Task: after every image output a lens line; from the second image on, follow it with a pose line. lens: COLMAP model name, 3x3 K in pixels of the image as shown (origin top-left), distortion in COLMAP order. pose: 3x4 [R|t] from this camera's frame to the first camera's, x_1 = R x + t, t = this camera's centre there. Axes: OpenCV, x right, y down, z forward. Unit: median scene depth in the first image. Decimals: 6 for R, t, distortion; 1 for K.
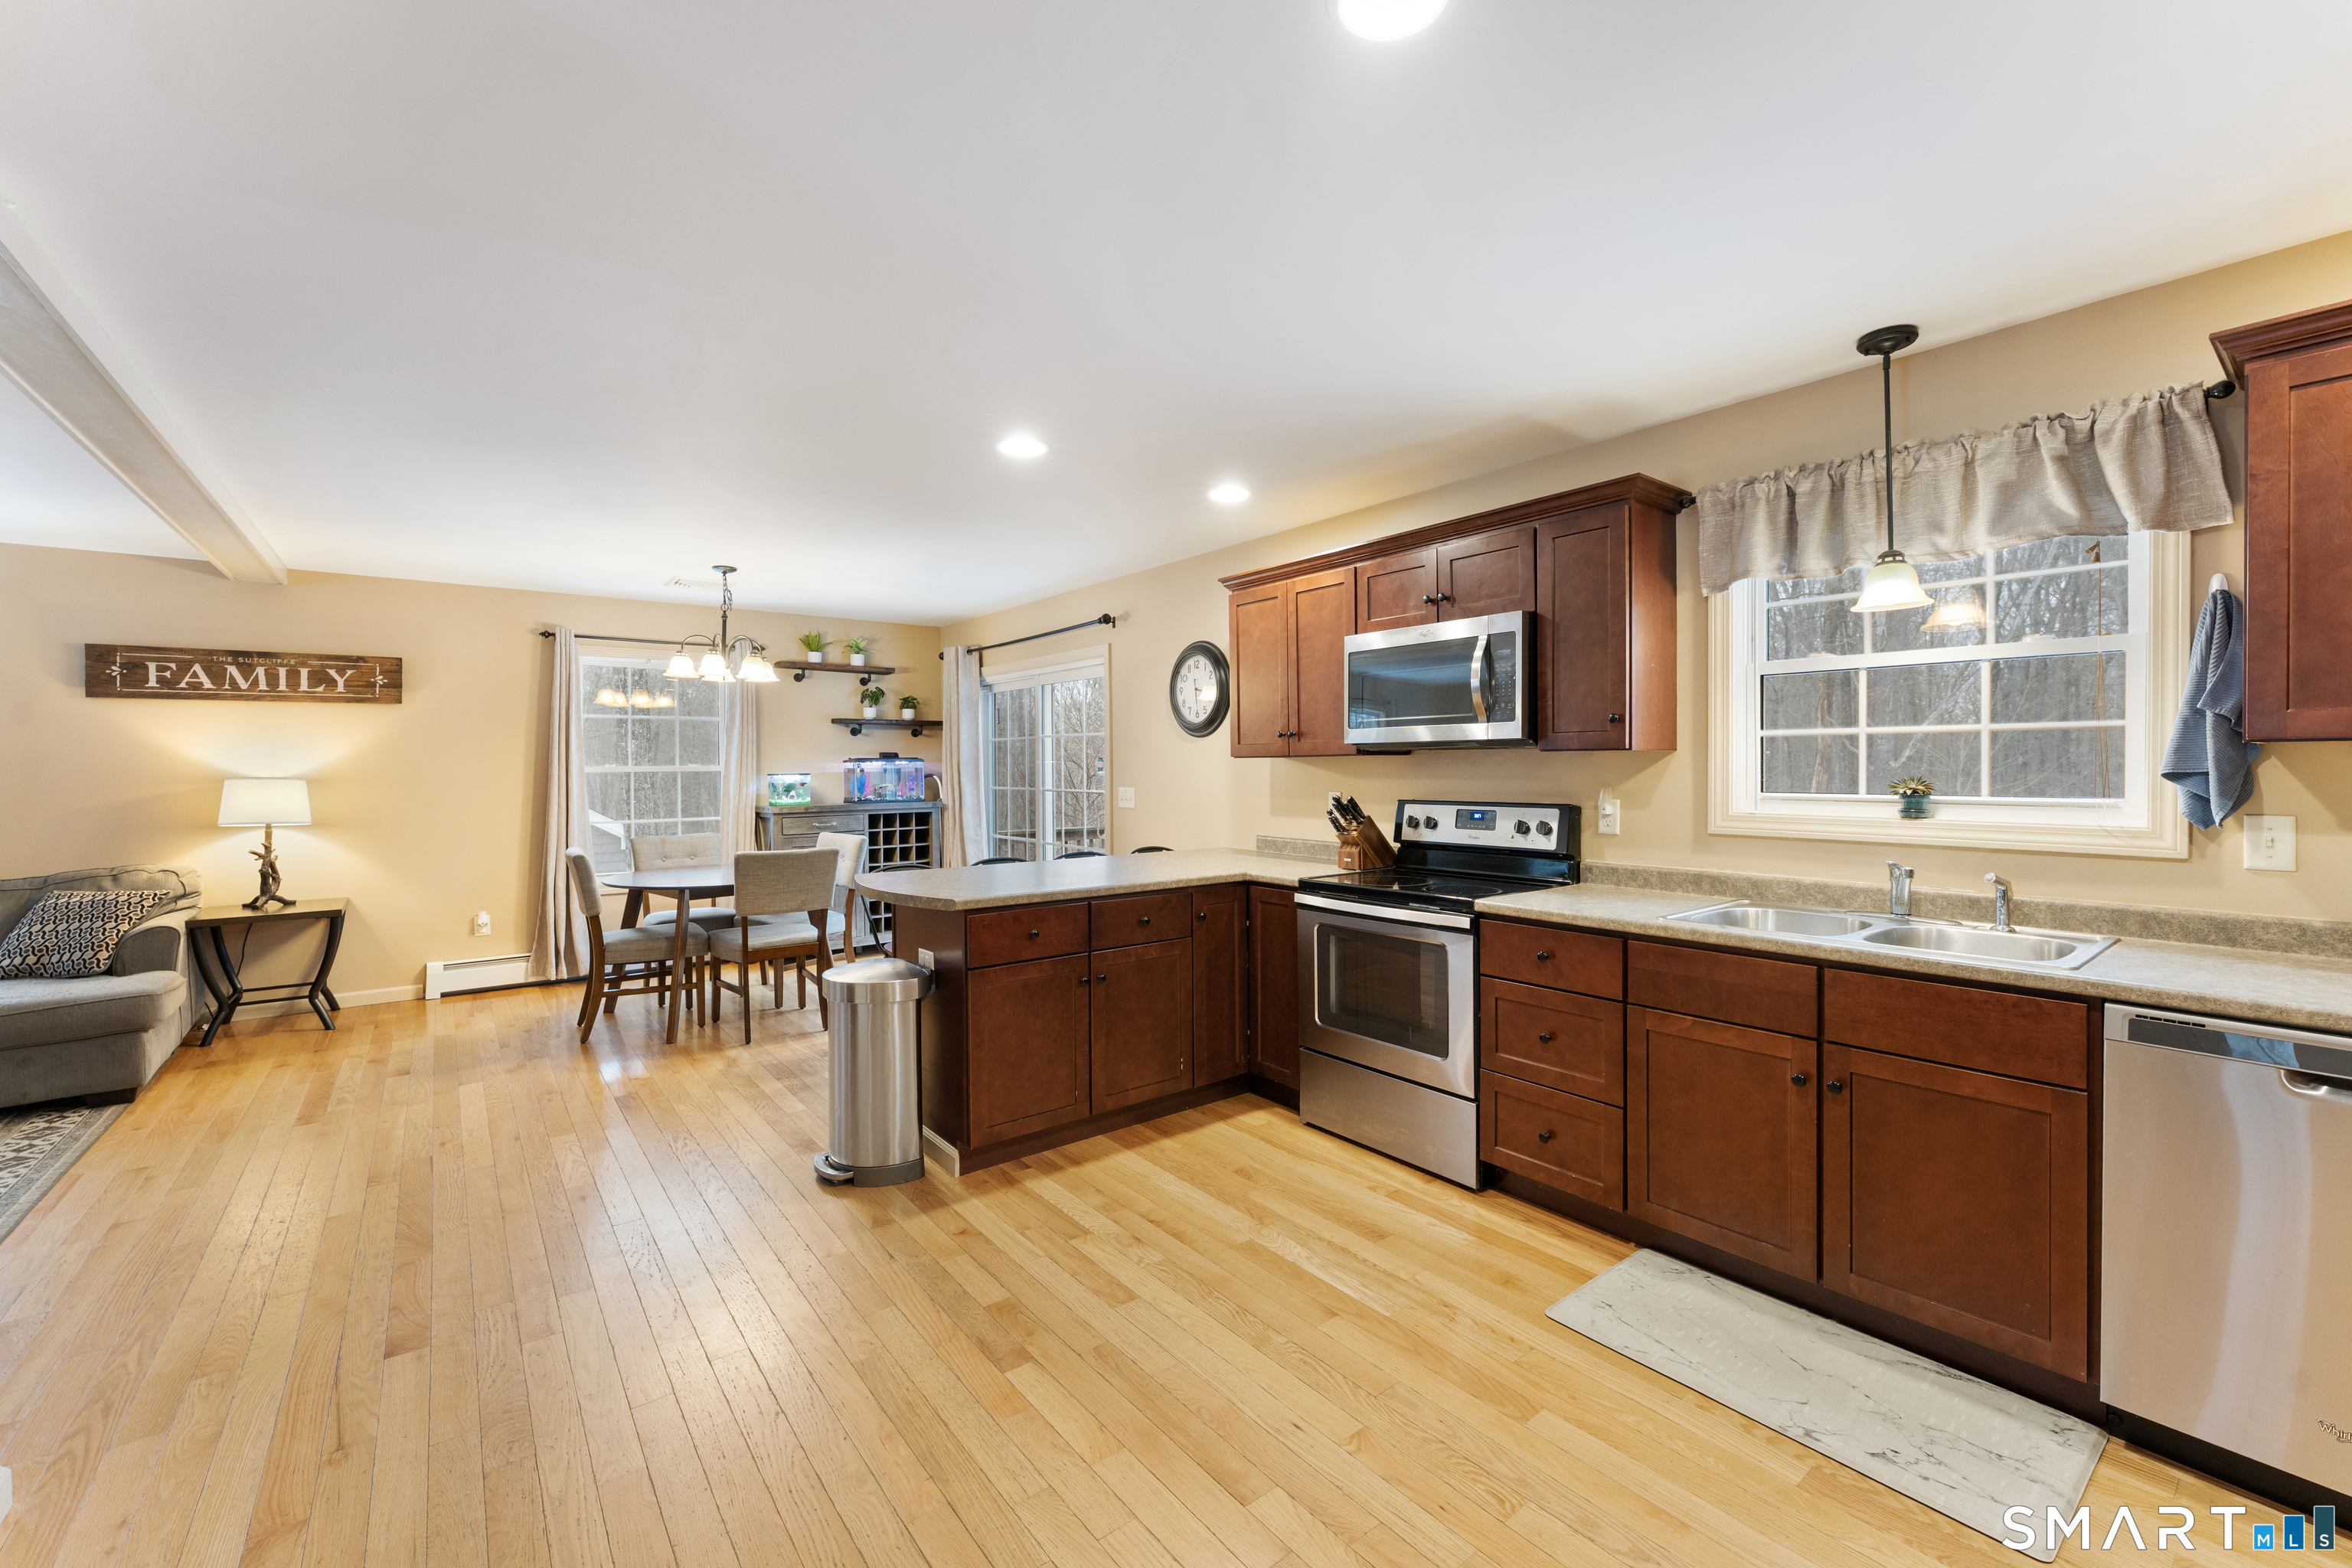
lens RADIAL K [[946.8, 0, 1175.8], [0, 946.8, 768.7], [0, 0, 1]] dist [0.000103, -0.000428]
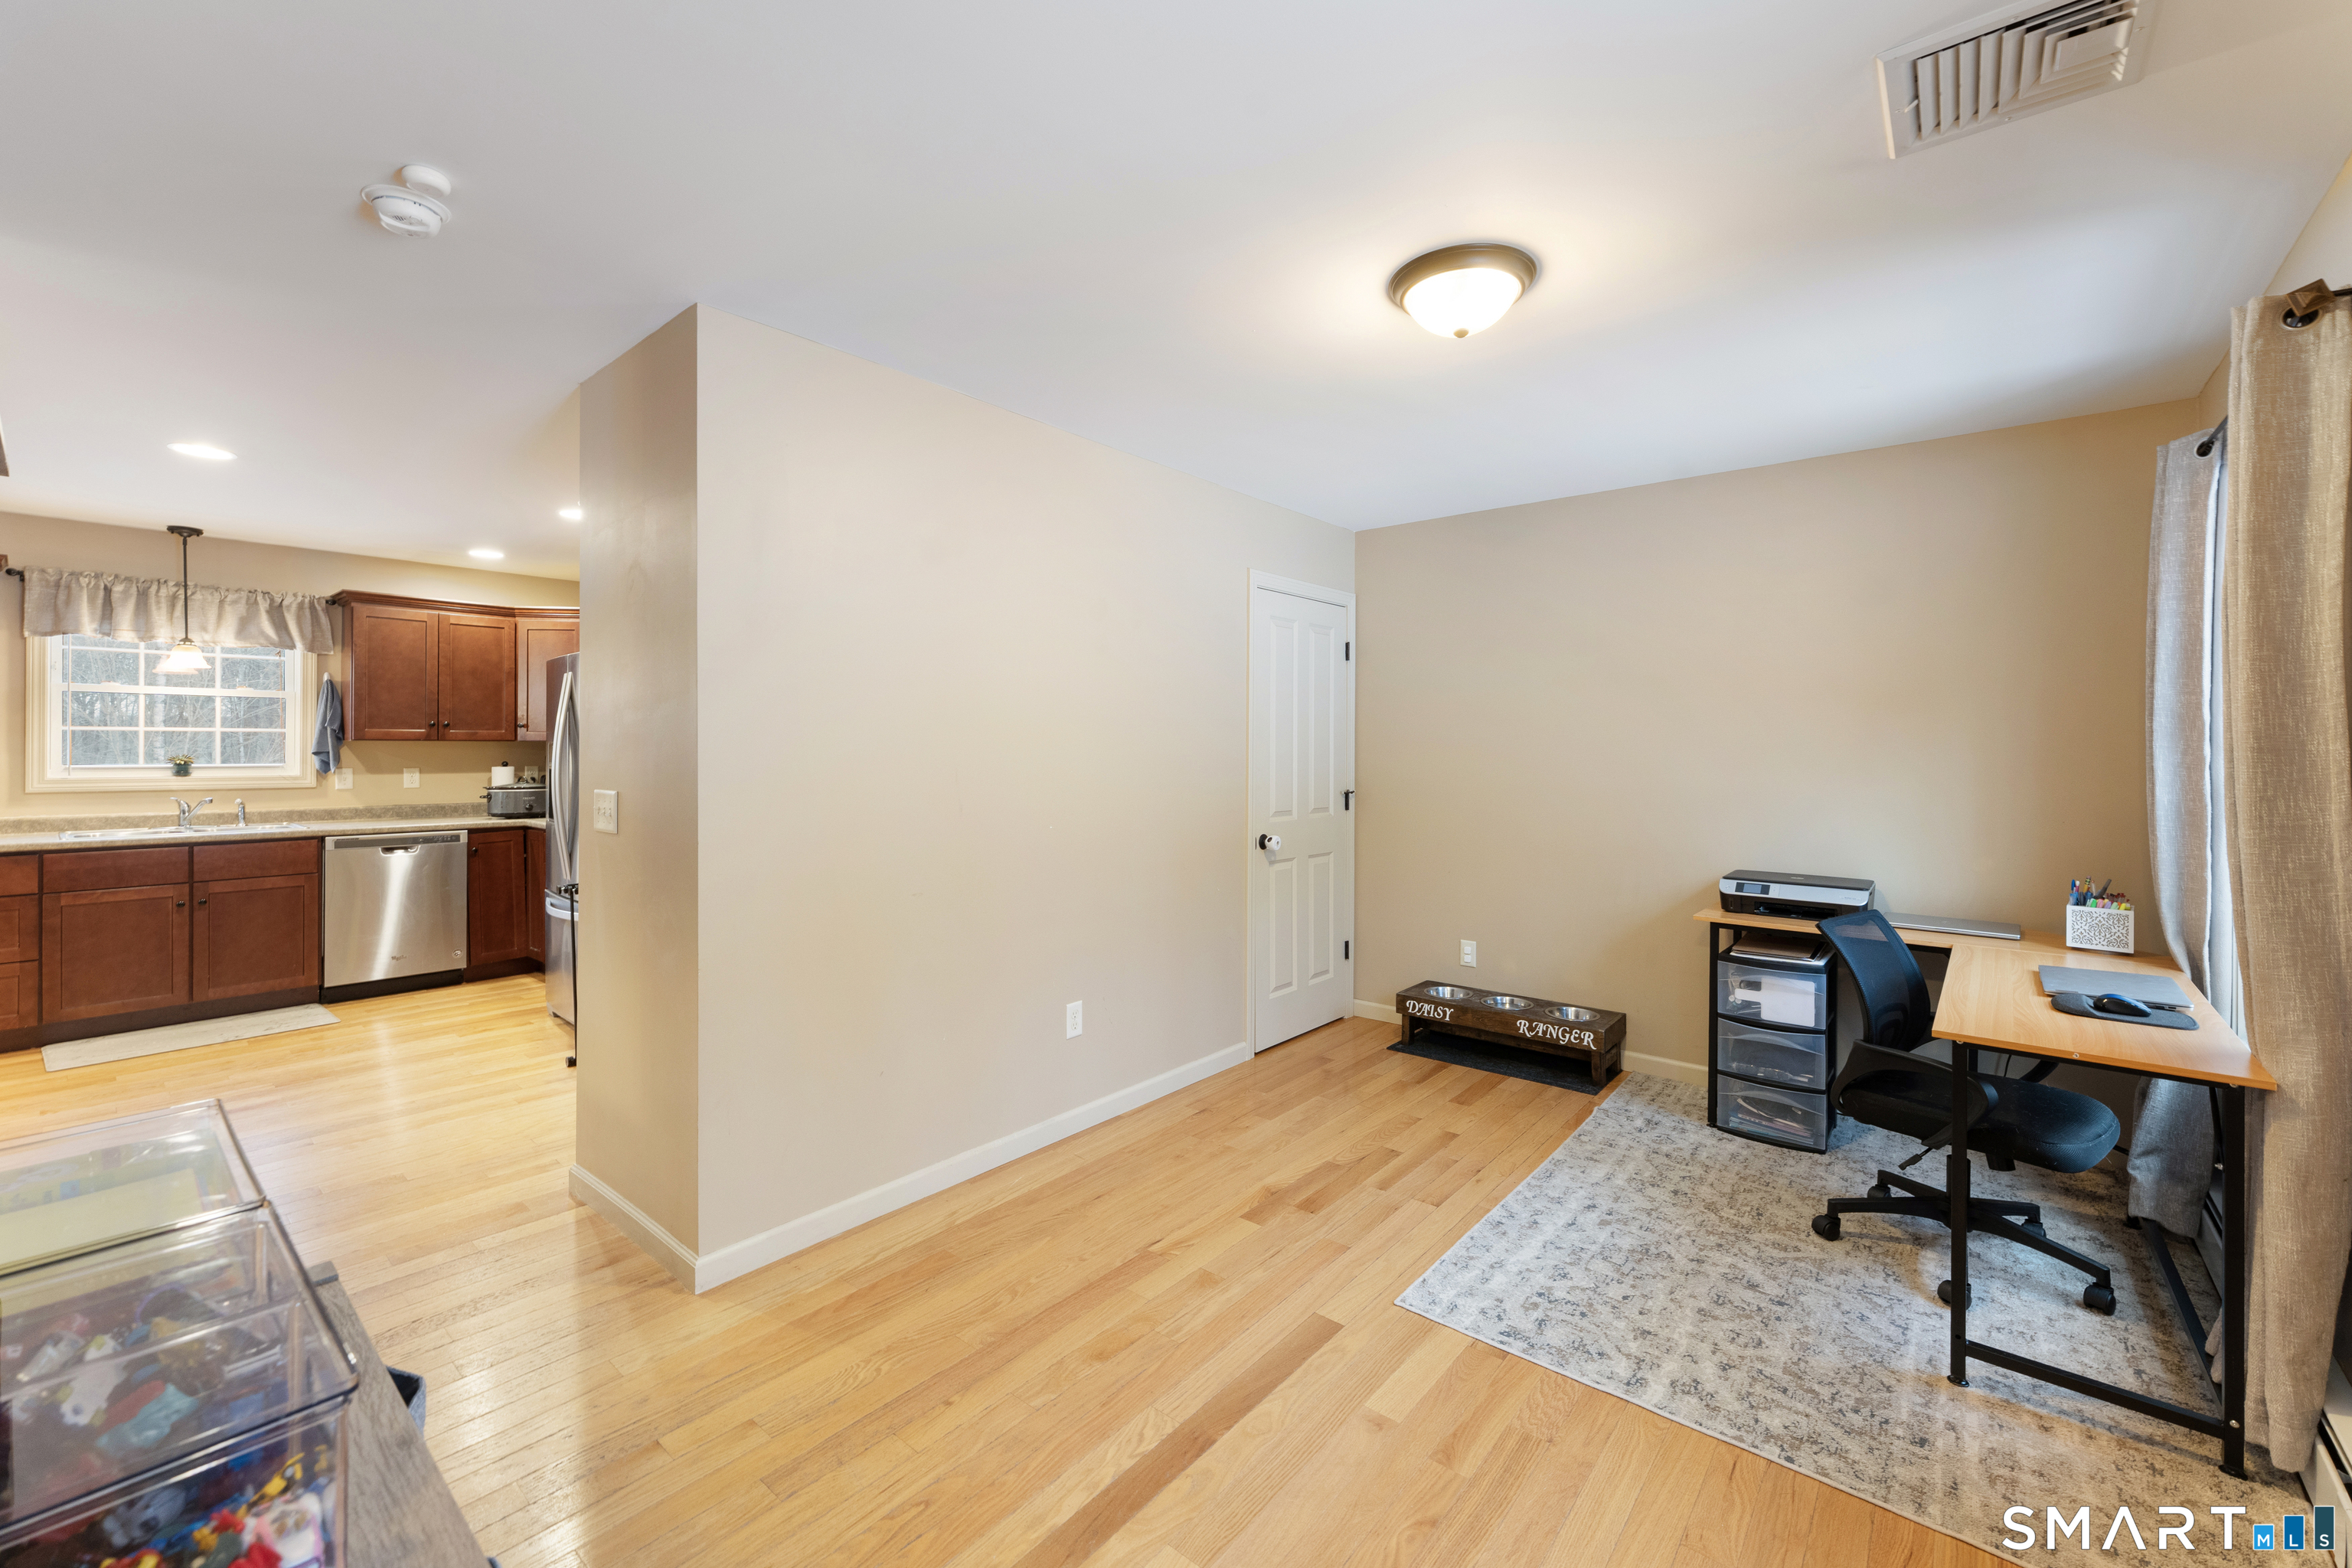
lens RADIAL K [[946.8, 0, 1177.3], [0, 946.8, 760.2], [0, 0, 1]] dist [0.000103, -0.000428]
pose [[-0.213651, -0.002220, 0.976908, -1.682547], [0.006727, 0.999970, 0.003744, 0.029376], [-0.976887, 0.007372, -0.213630, -0.610755]]
